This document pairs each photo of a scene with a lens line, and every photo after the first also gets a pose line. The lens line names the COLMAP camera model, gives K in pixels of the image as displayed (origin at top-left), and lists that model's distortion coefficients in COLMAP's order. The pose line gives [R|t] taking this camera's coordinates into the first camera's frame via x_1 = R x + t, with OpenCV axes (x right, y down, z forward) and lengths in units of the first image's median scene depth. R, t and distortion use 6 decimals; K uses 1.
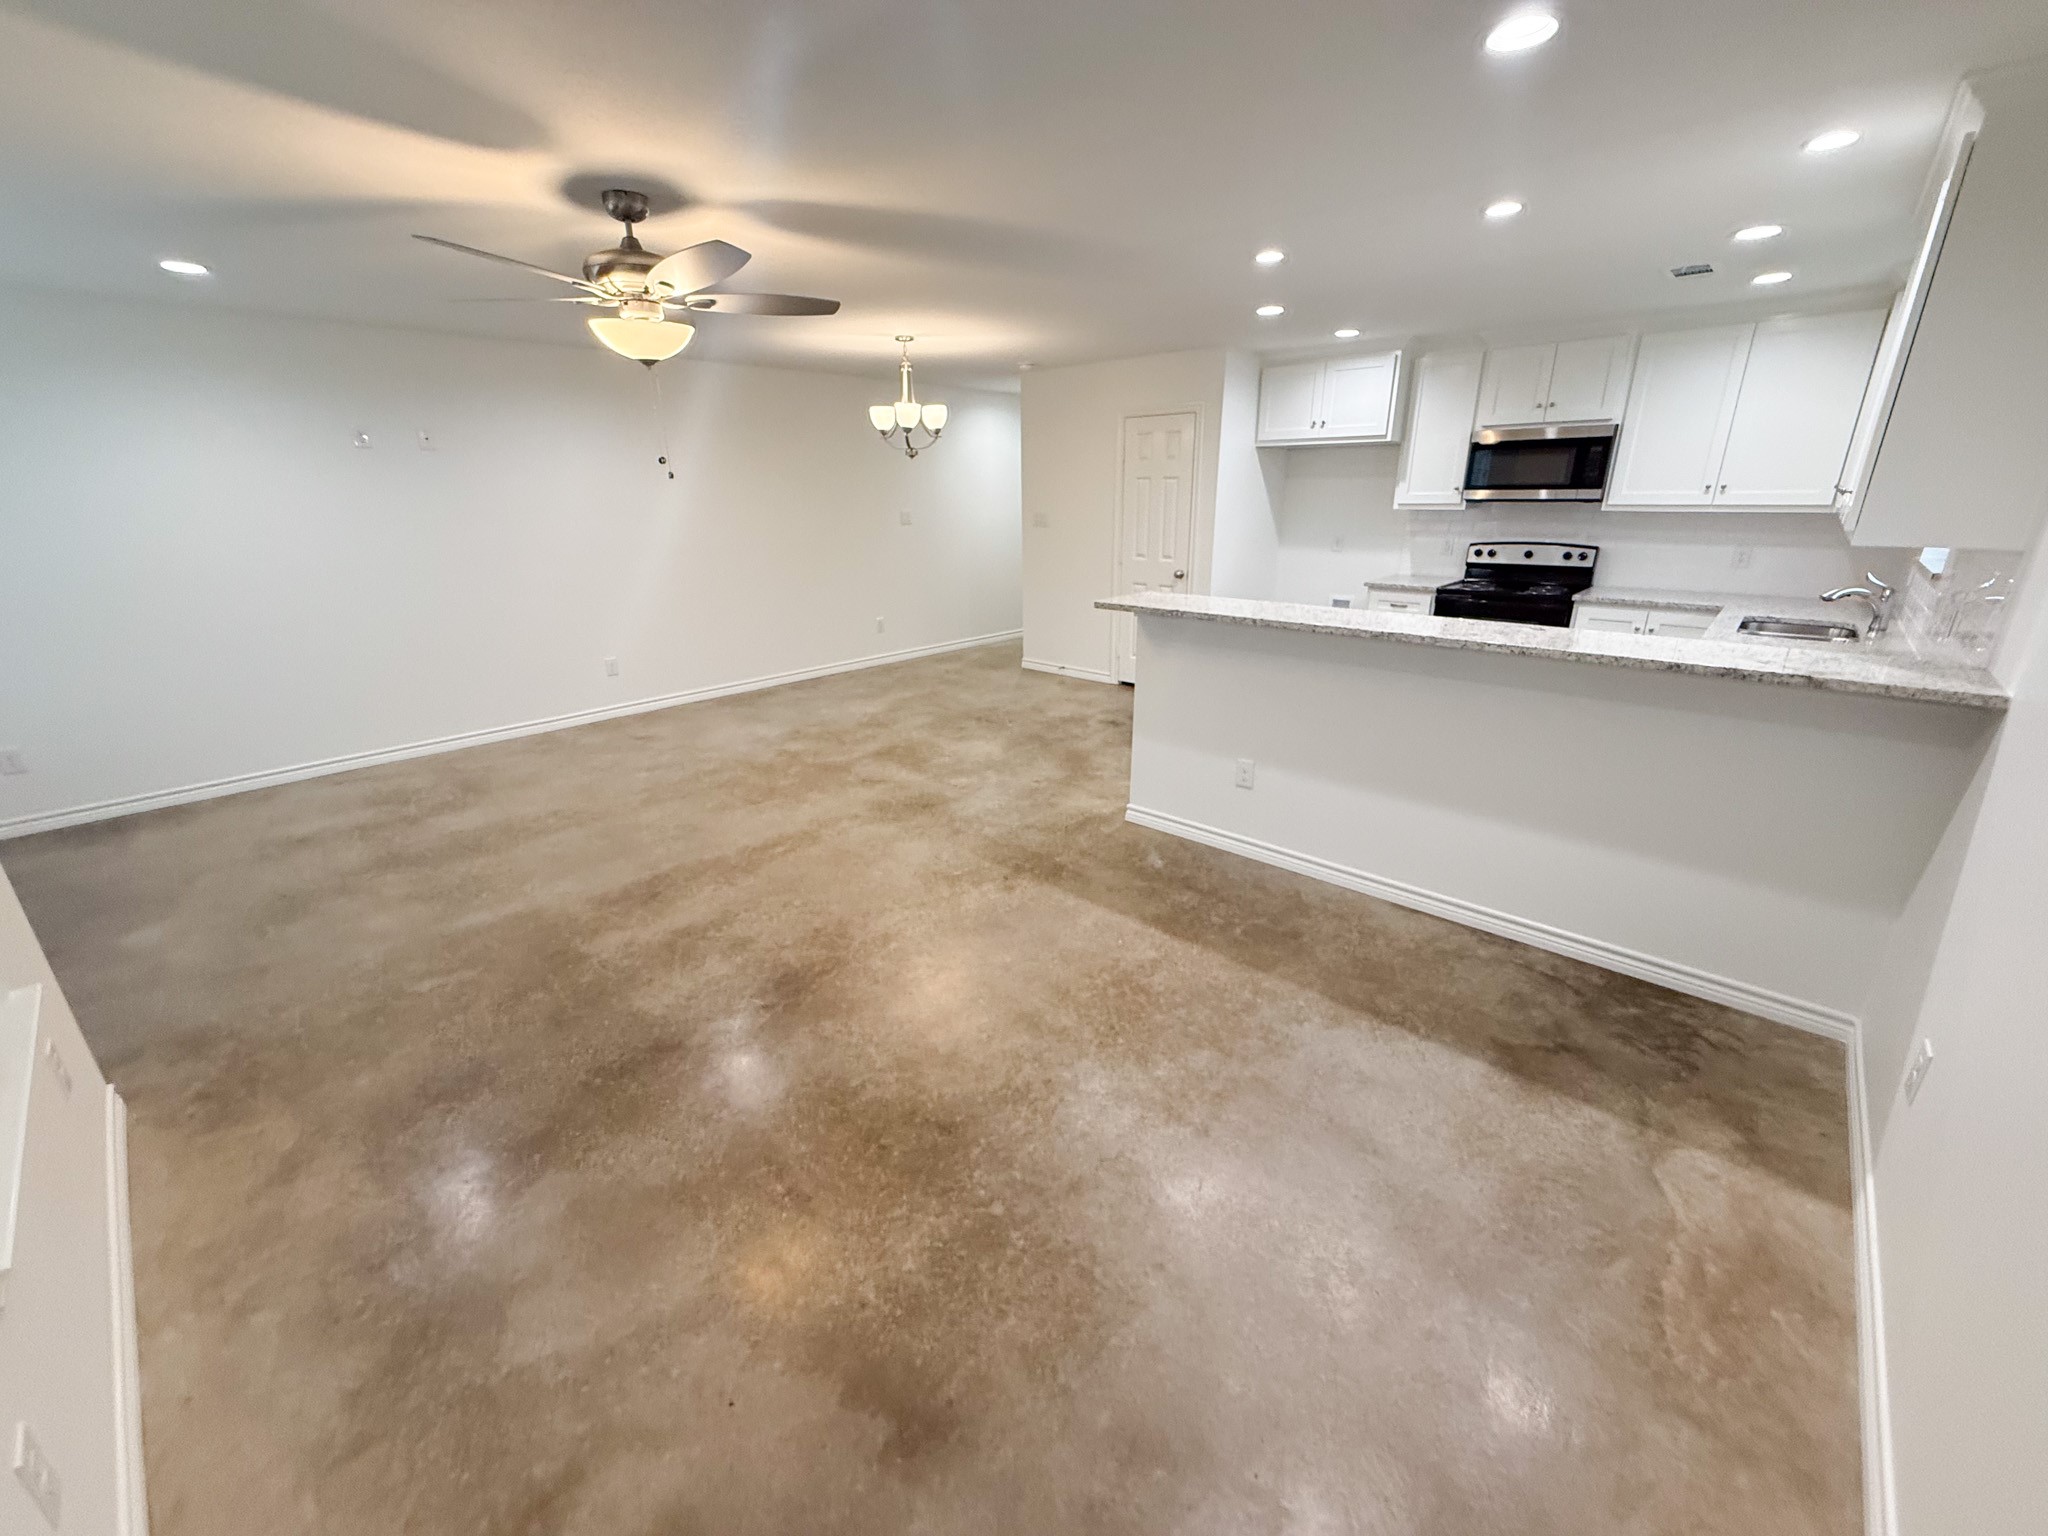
lens RADIAL K [[815.3, 0, 1022.5], [0, 815.3, 769.4], [0, 0, 1]] dist [0.000066, -0.000026]
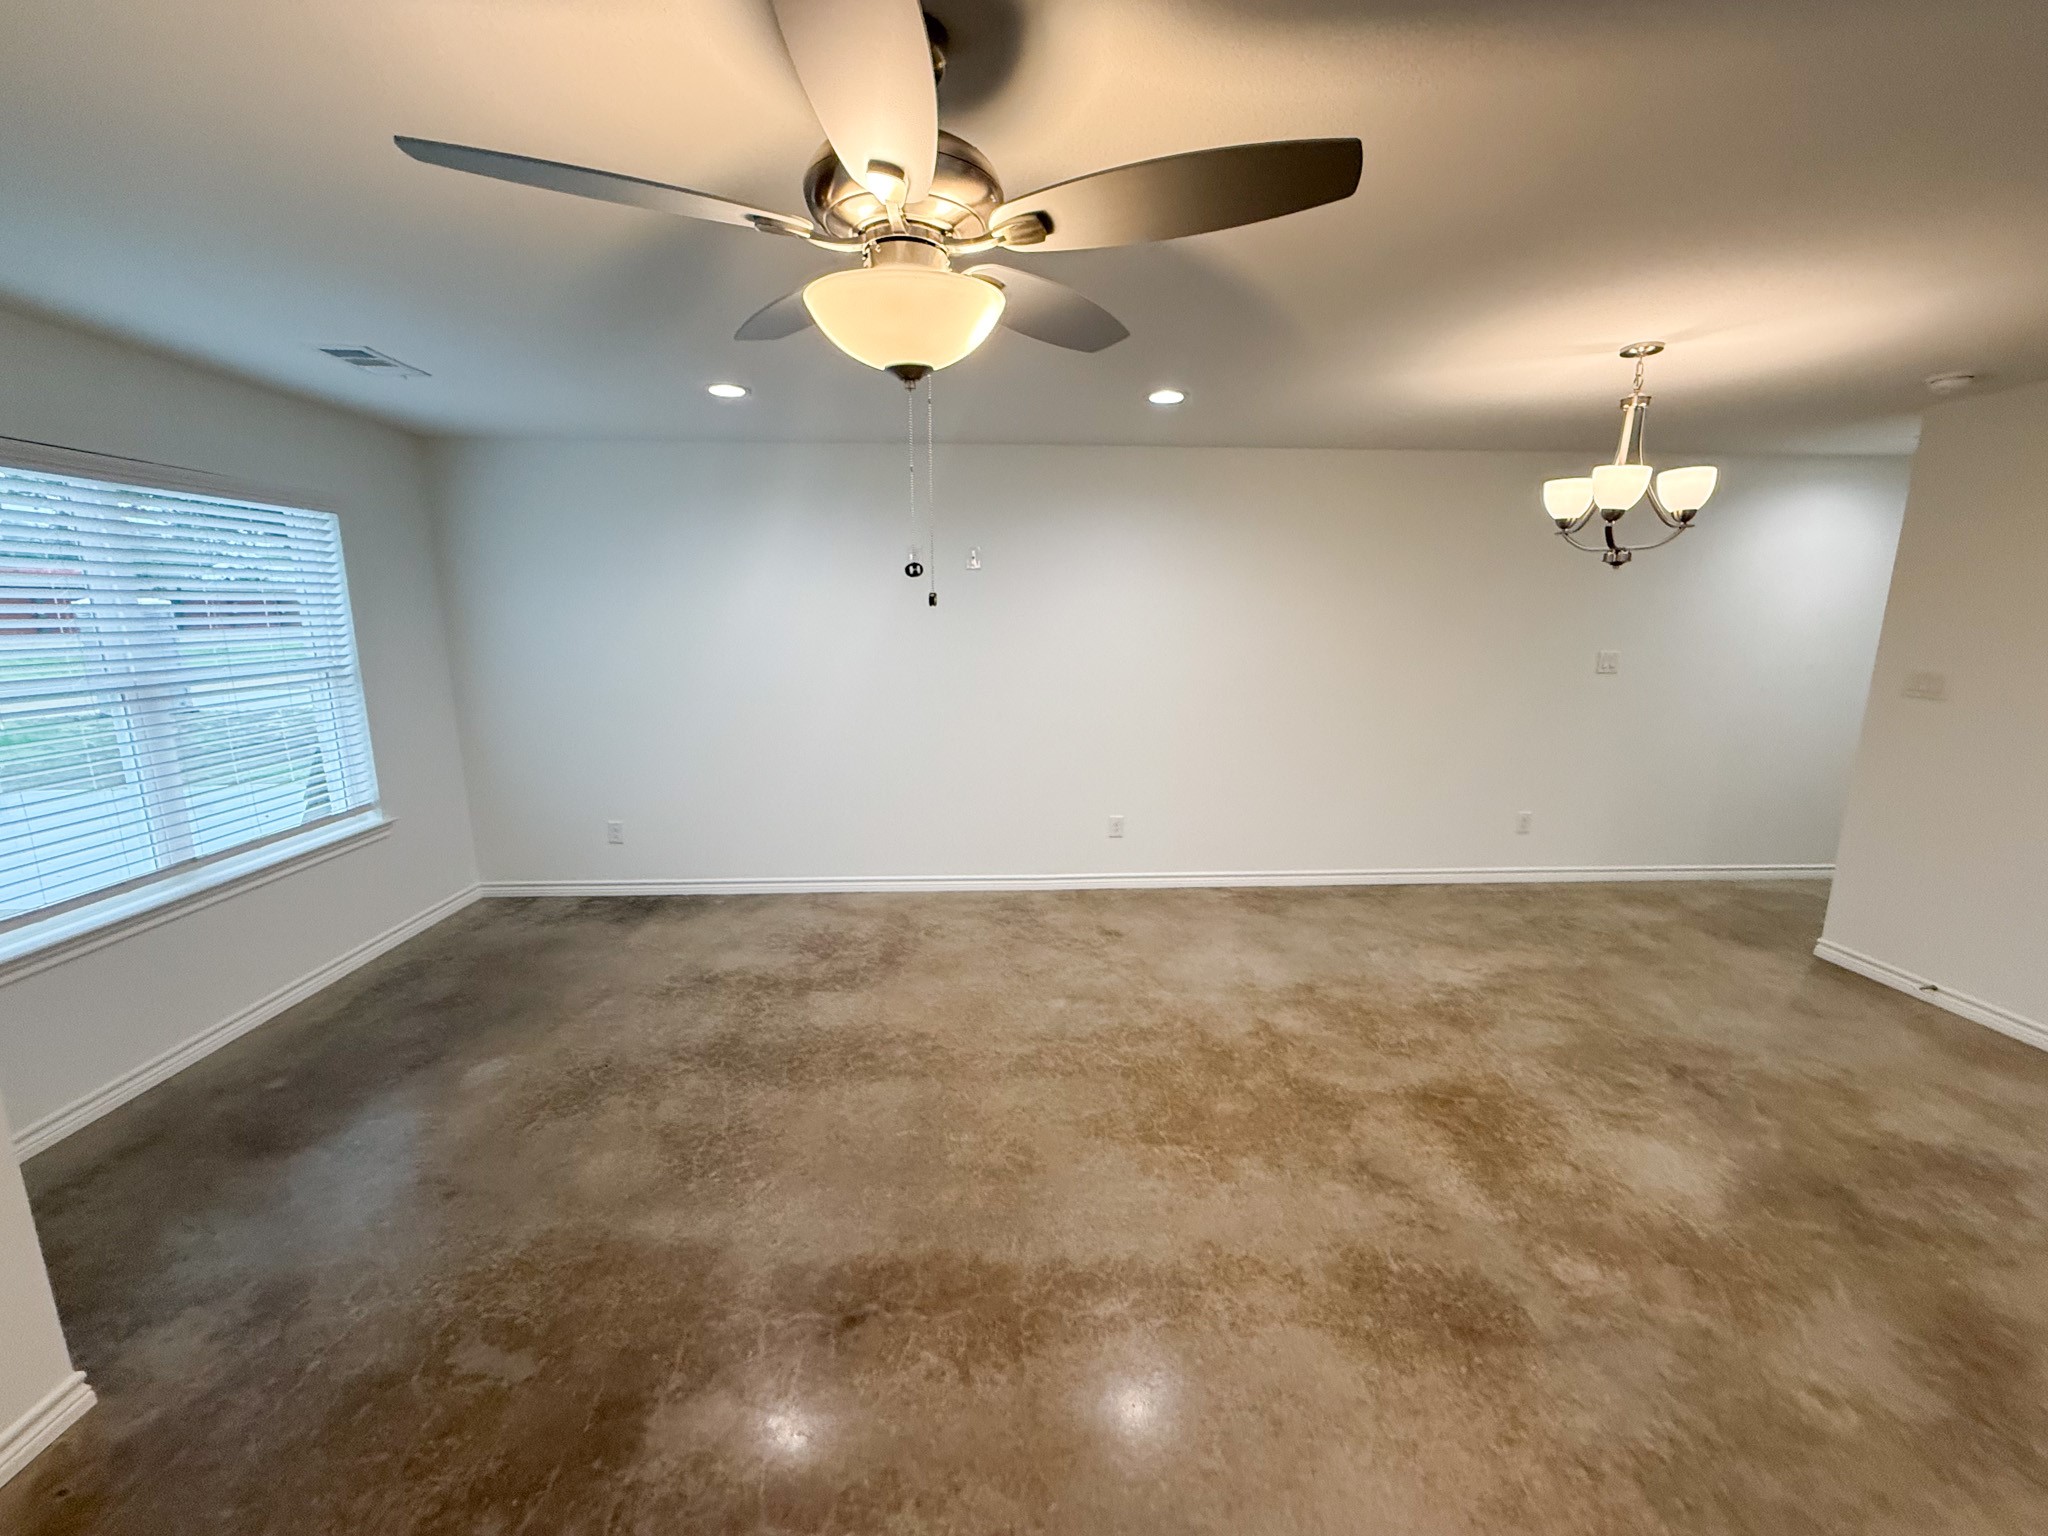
lens RADIAL K [[832.3, 0, 1024.0], [0, 832.3, 768.0], [0, 0, 1]] dist [-0.001336, -0.000153]
pose [[0.714104, 0.143927, -0.685084, -0.021644], [-0.239275, 0.969878, -0.045652, -0.145527], [0.657877, 0.196524, 0.727032, 0.399073]]
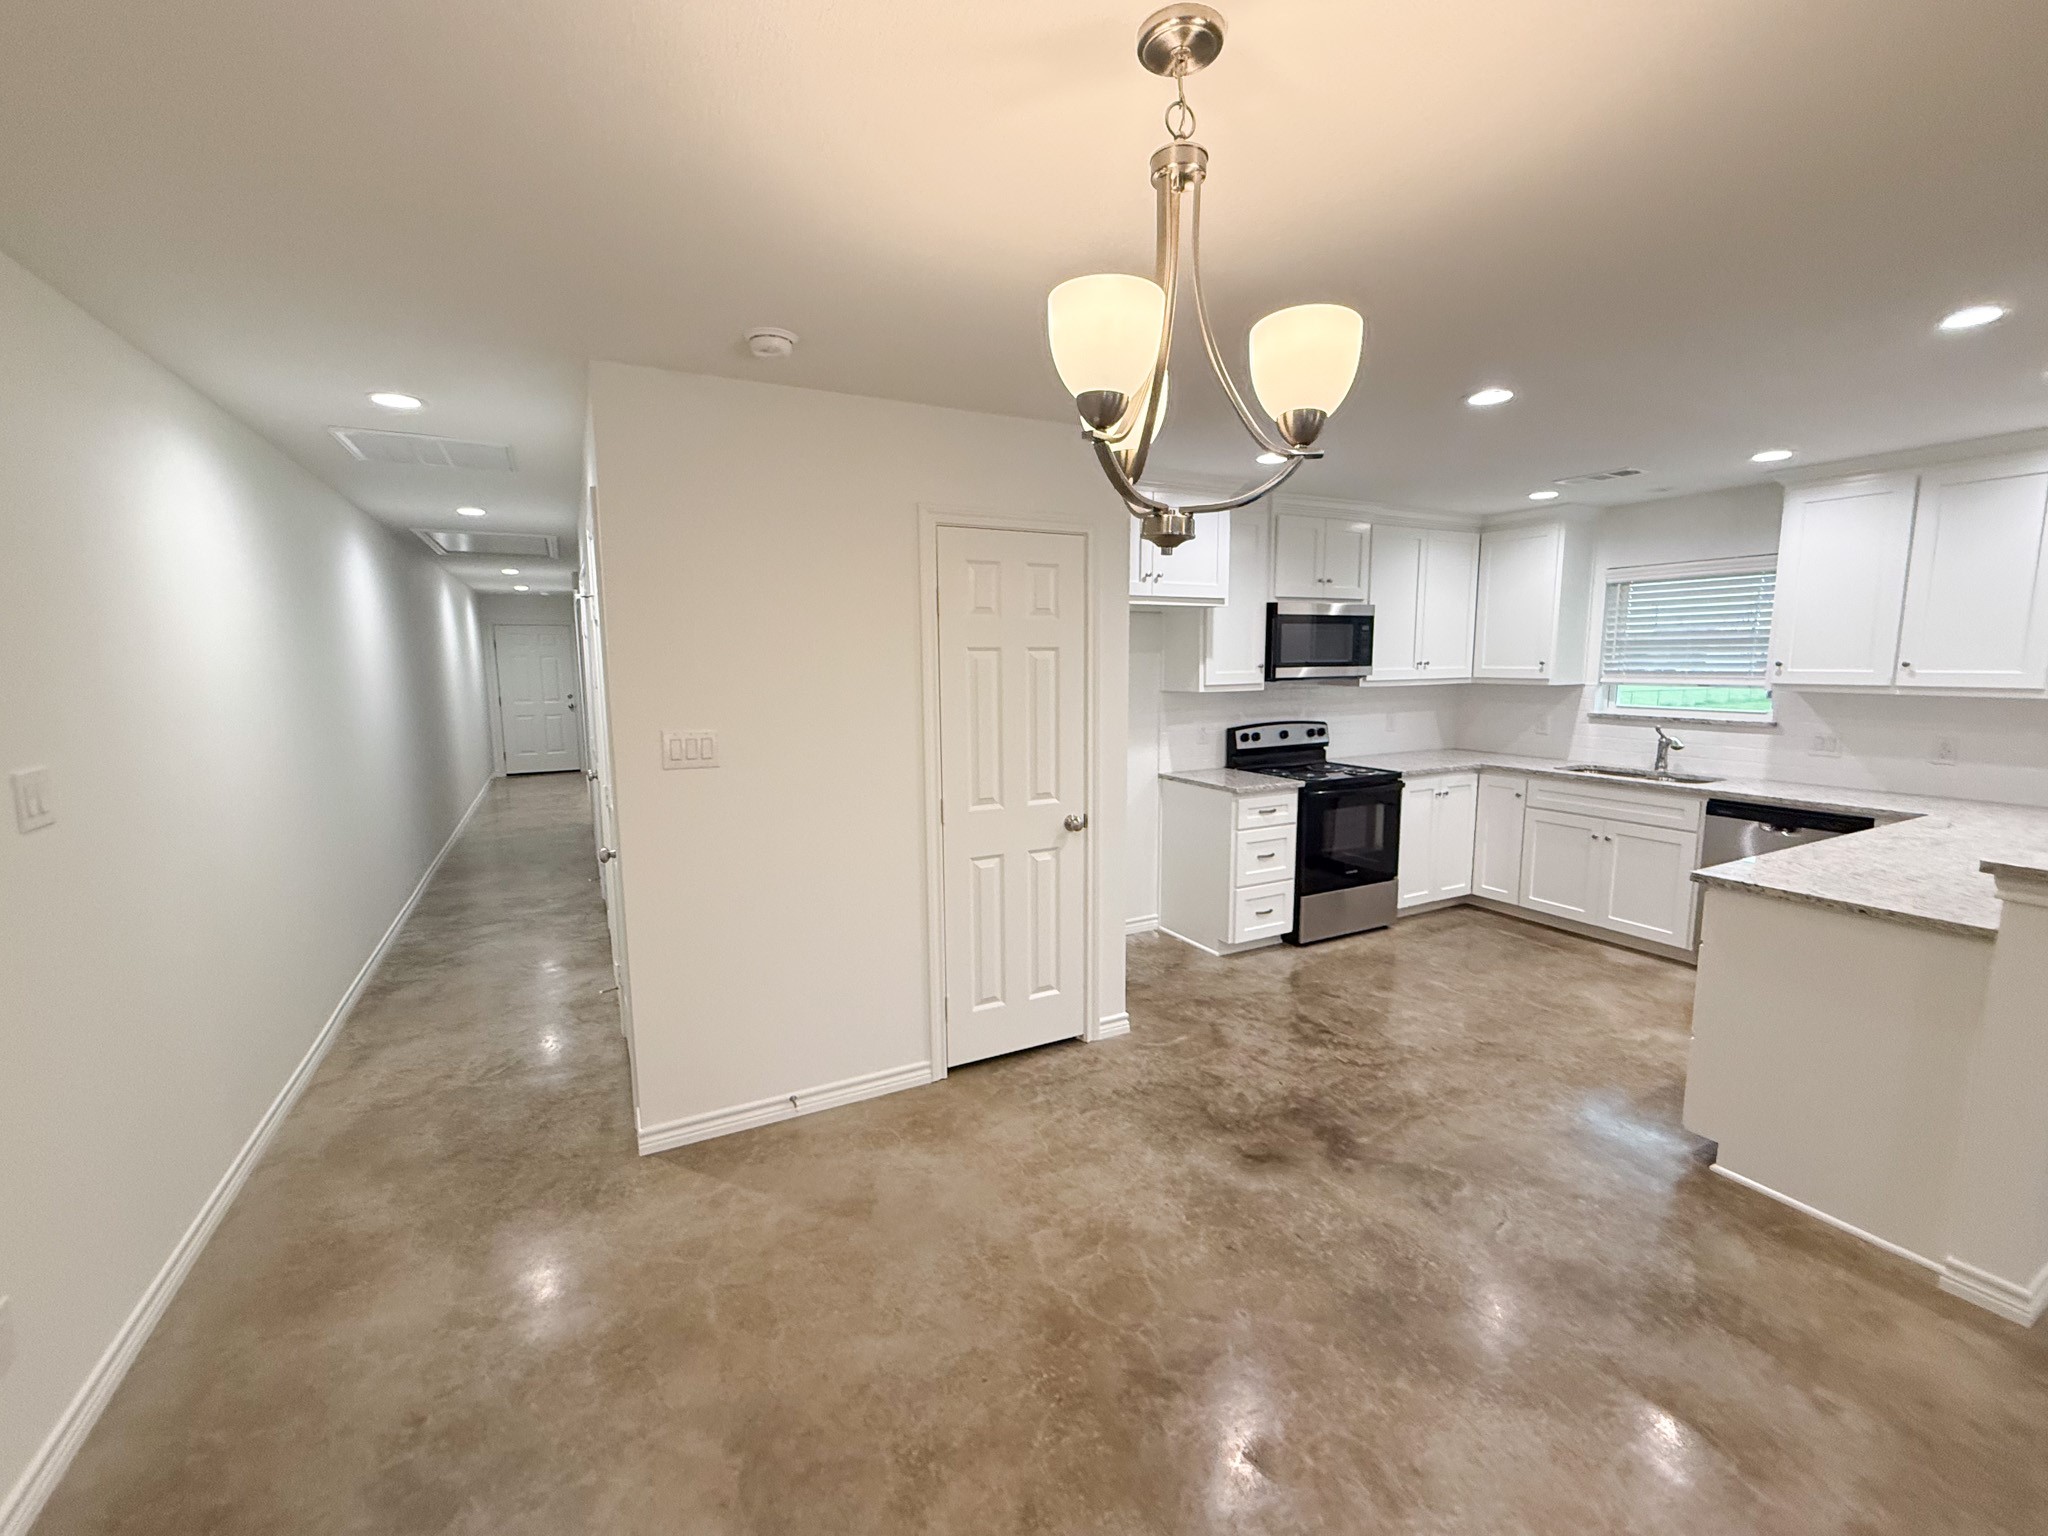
lens RADIAL K [[853.9, 0, 1024.0], [0, 853.9, 768.0], [0, 0, 1]] dist [-0.000277, 0.000009]
pose [[0.335812, -0.114124, 0.934990, -0.408393], [0.311870, 0.950117, 0.003958, -0.354200], [-0.888801, 0.290266, 0.354652, 1.021477]]
